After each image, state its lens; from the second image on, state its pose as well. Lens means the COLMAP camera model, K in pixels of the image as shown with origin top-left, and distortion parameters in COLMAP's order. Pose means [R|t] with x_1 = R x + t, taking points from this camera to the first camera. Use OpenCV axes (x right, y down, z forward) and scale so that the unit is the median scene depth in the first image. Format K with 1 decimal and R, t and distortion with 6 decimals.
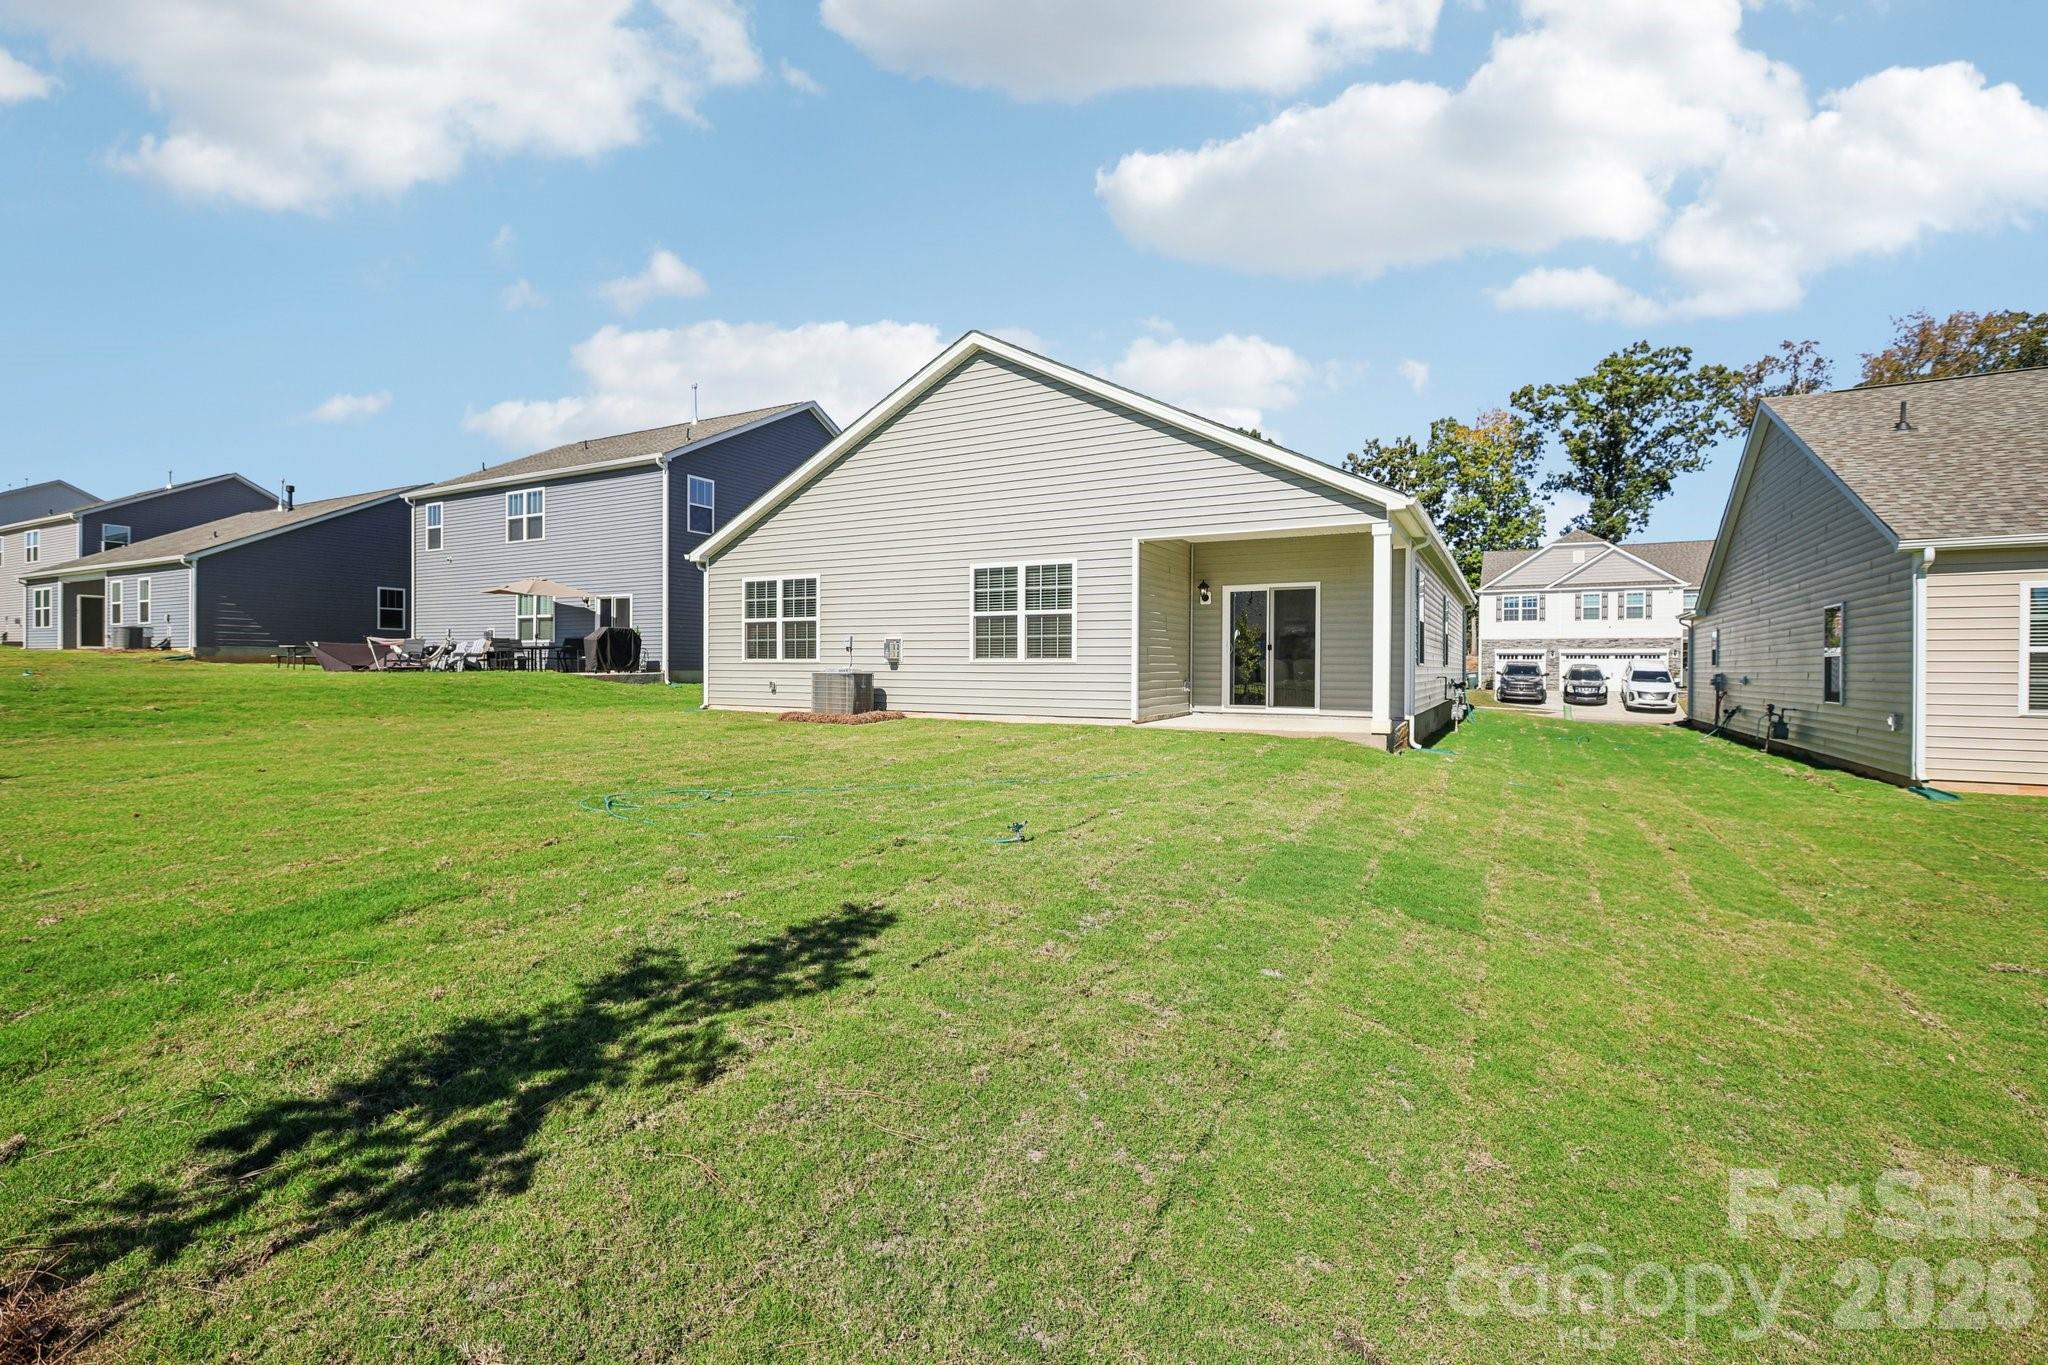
lens RADIAL K [[933.7, 0, 1015.0], [0, 933.7, 669.5], [0, 0, 1]] dist [-0.003159, 0.003361]
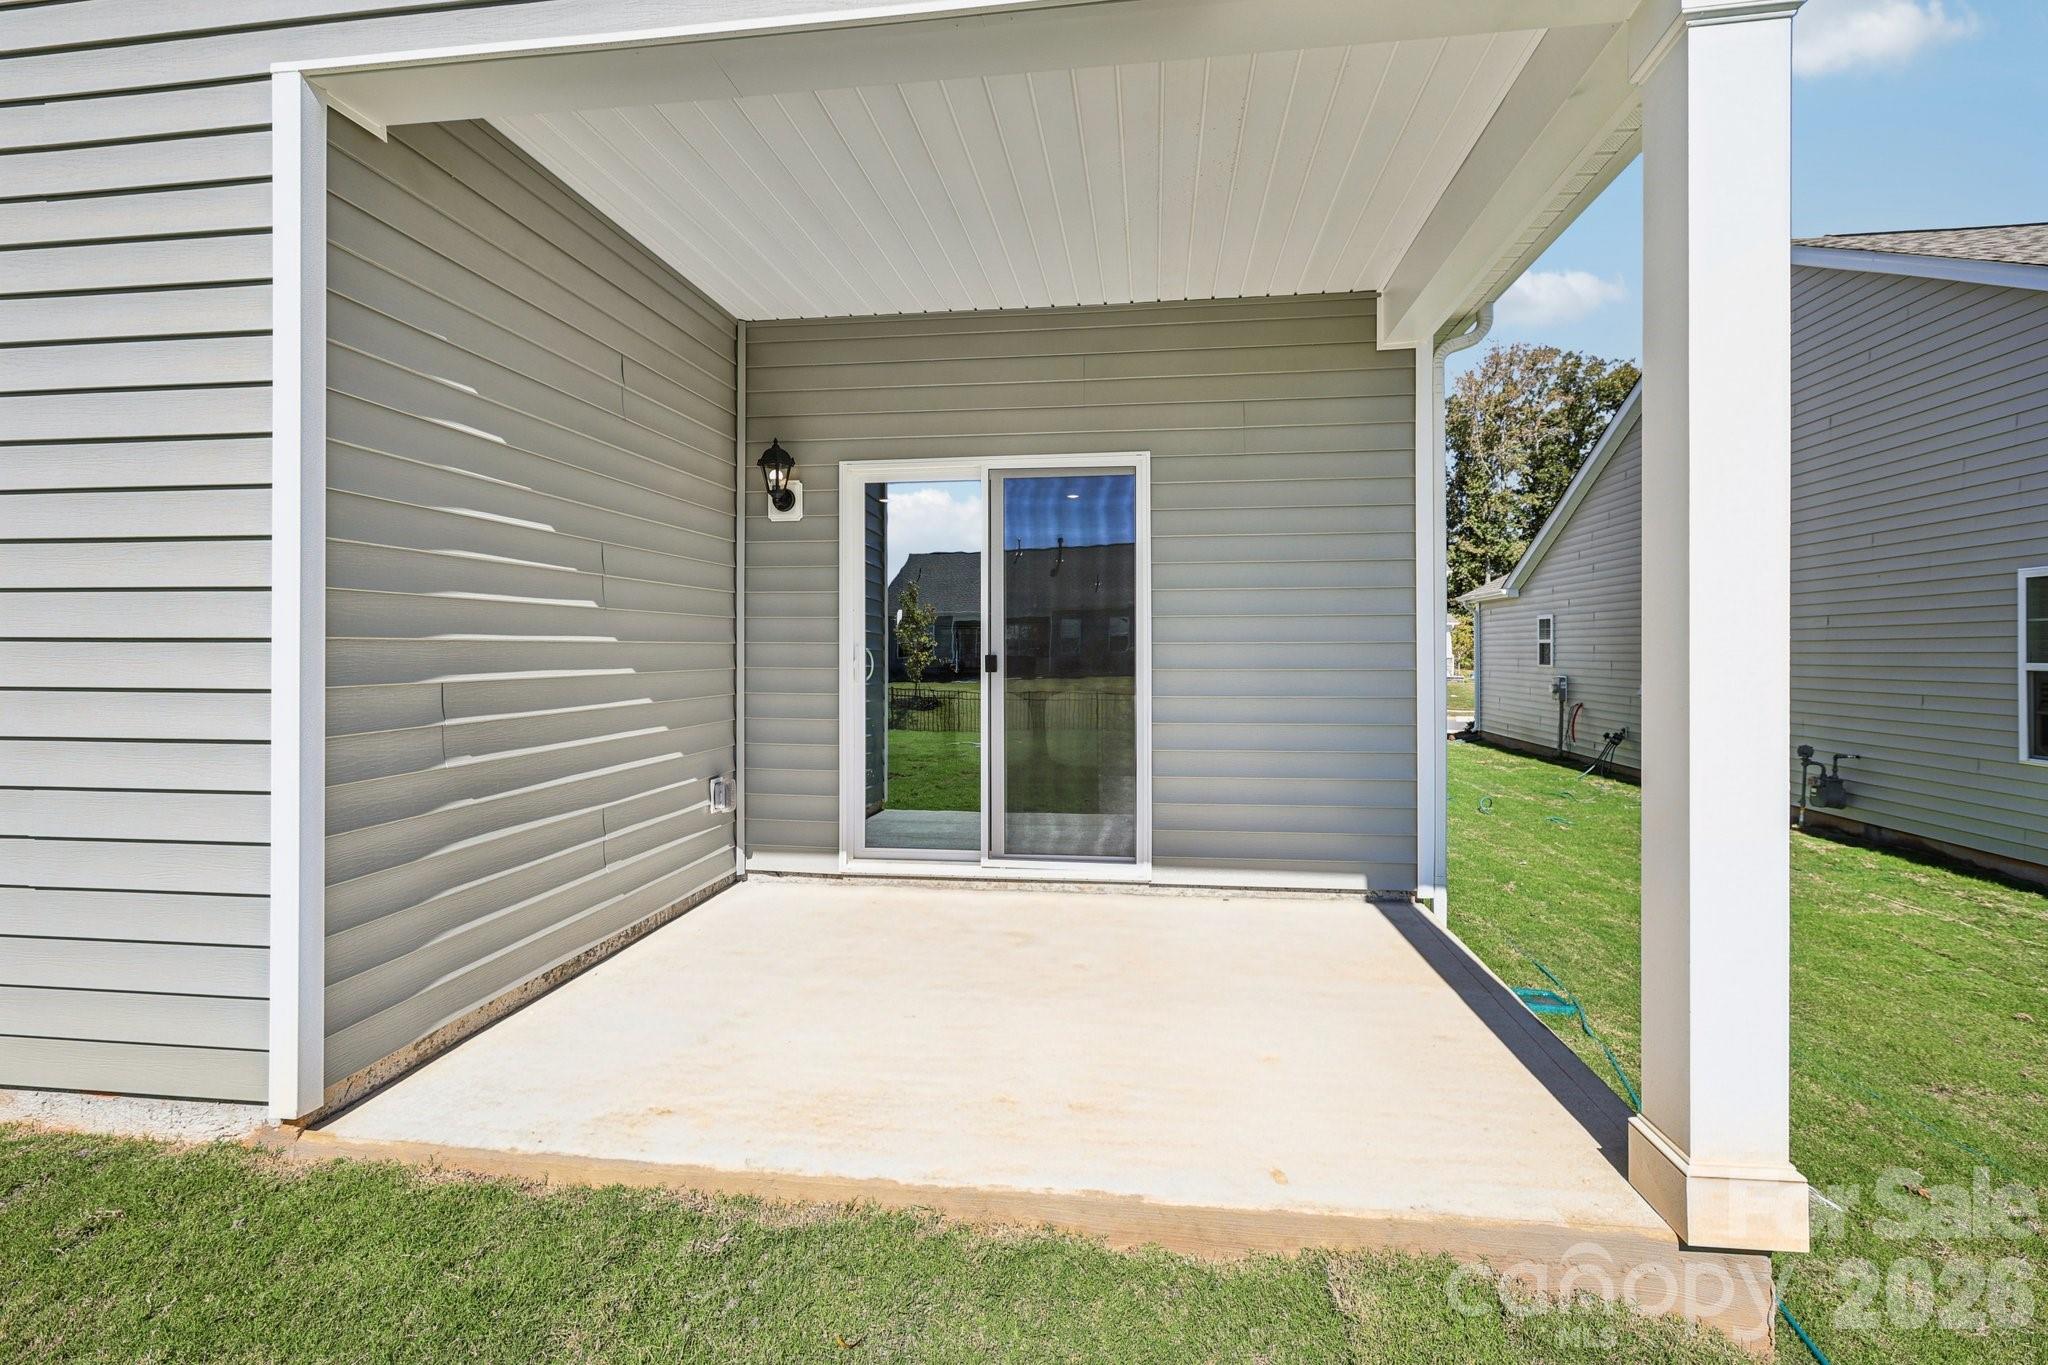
lens RADIAL K [[933.7, 0, 1043.9], [0, 933.7, 650.4], [0, 0, 1]] dist [-0.003159, 0.003361]
pose [[0.929131, -0.006826, 0.369689, 0.176803], [0.006876, 0.999976, 0.001182, -0.028814], [-0.369688, 0.001444, 0.929155, 0.714629]]
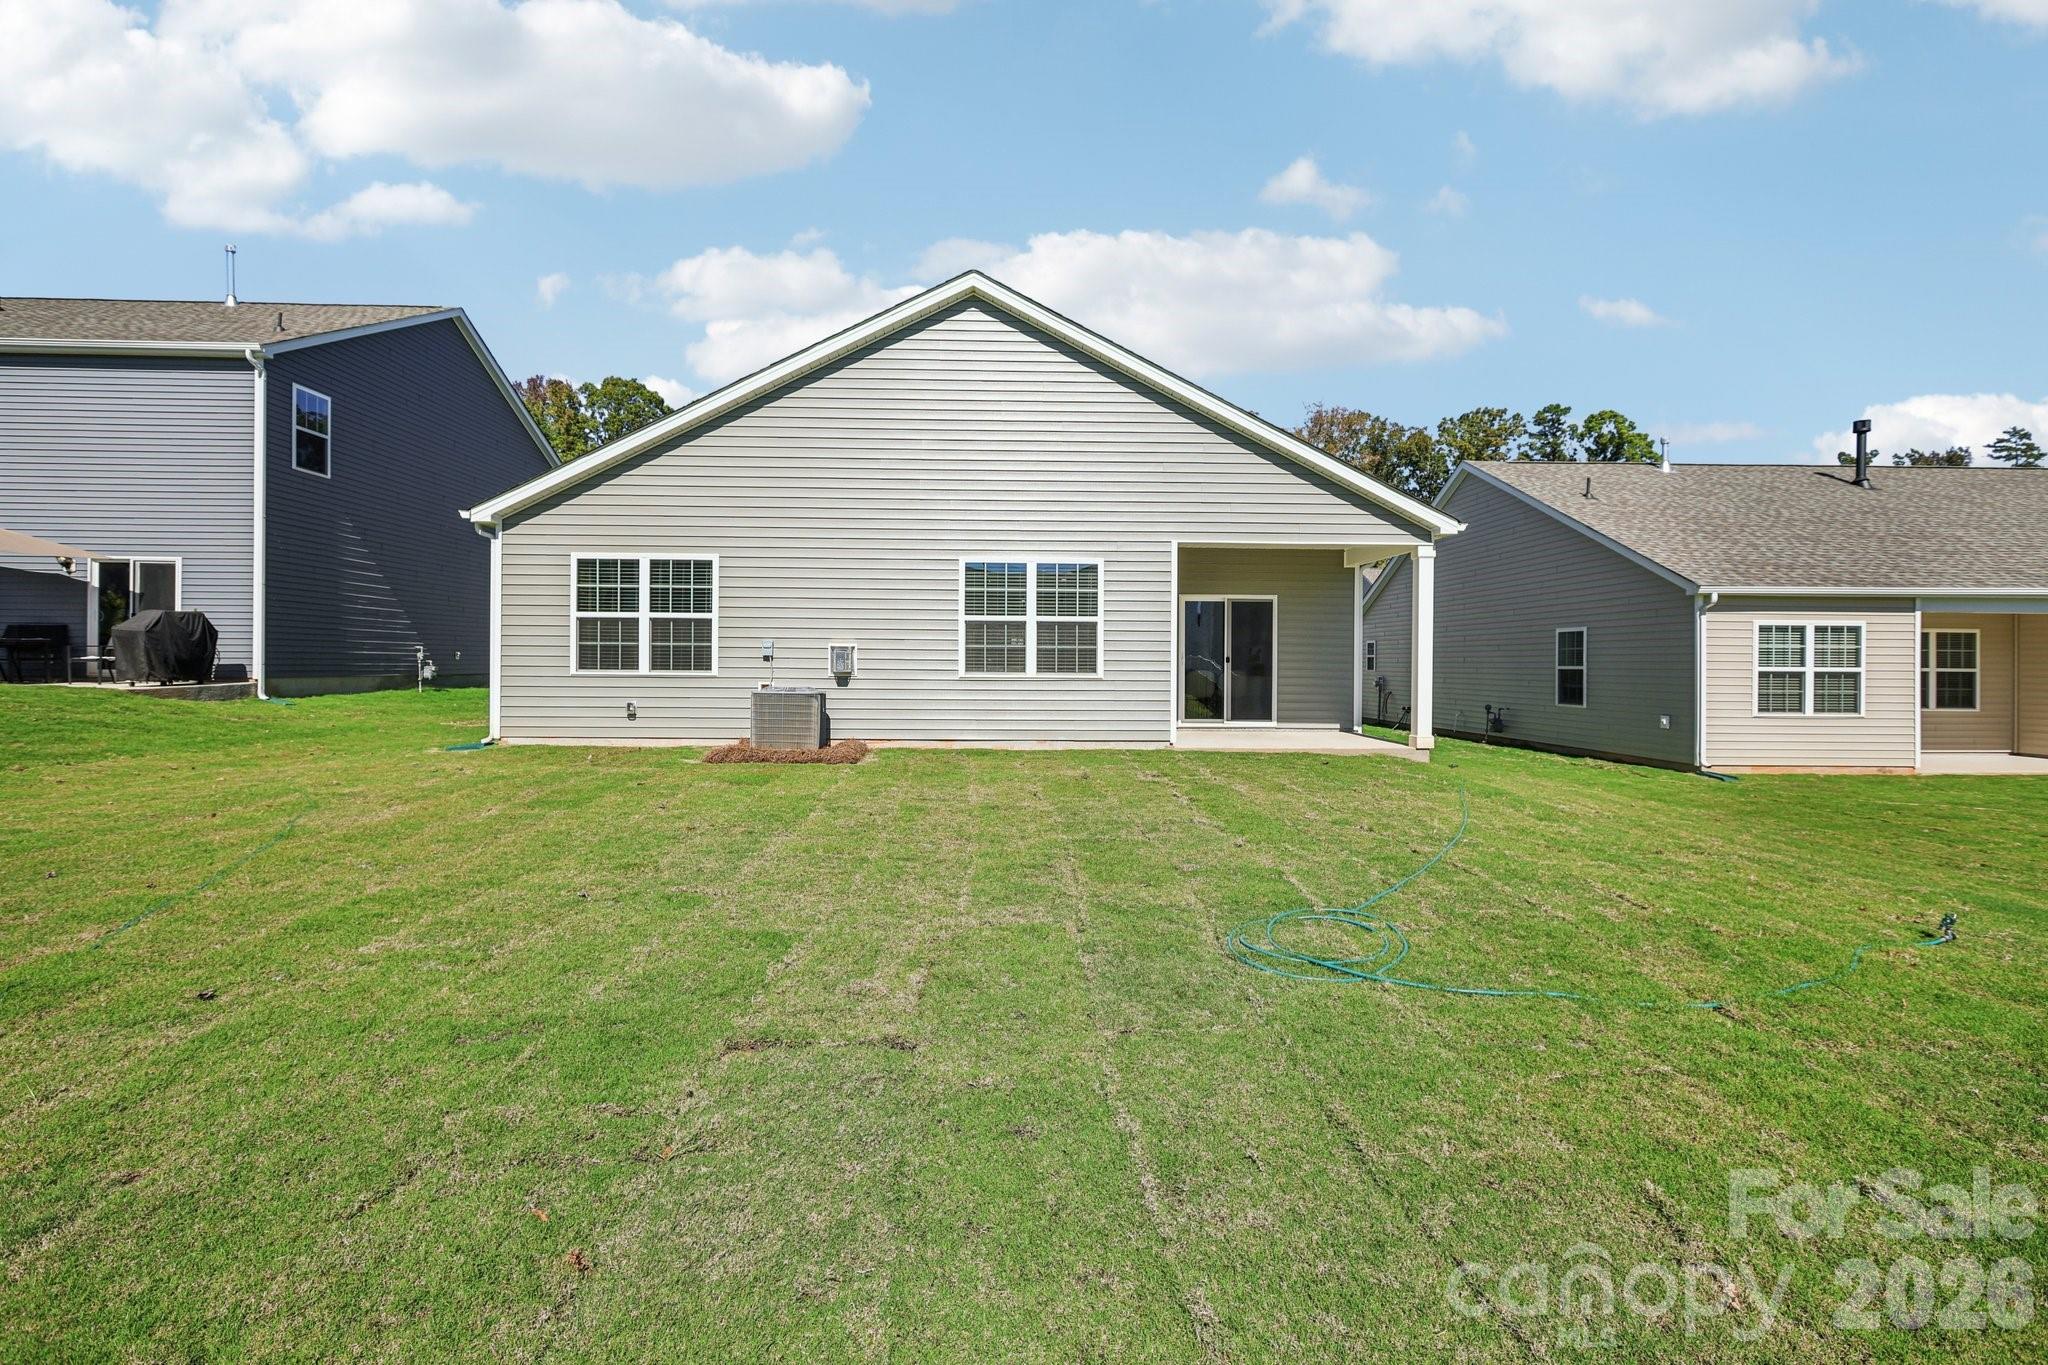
lens RADIAL K [[933.7, 0, 1033.3], [0, 933.7, 668.1], [0, 0, 1]] dist [-0.003159, 0.003361]
pose [[0.855110, -0.000972, 0.518446, -0.415041], [-0.003260, 0.999968, 0.007251, -0.021721], [-0.518437, -0.007890, 0.855080, 0.269956]]
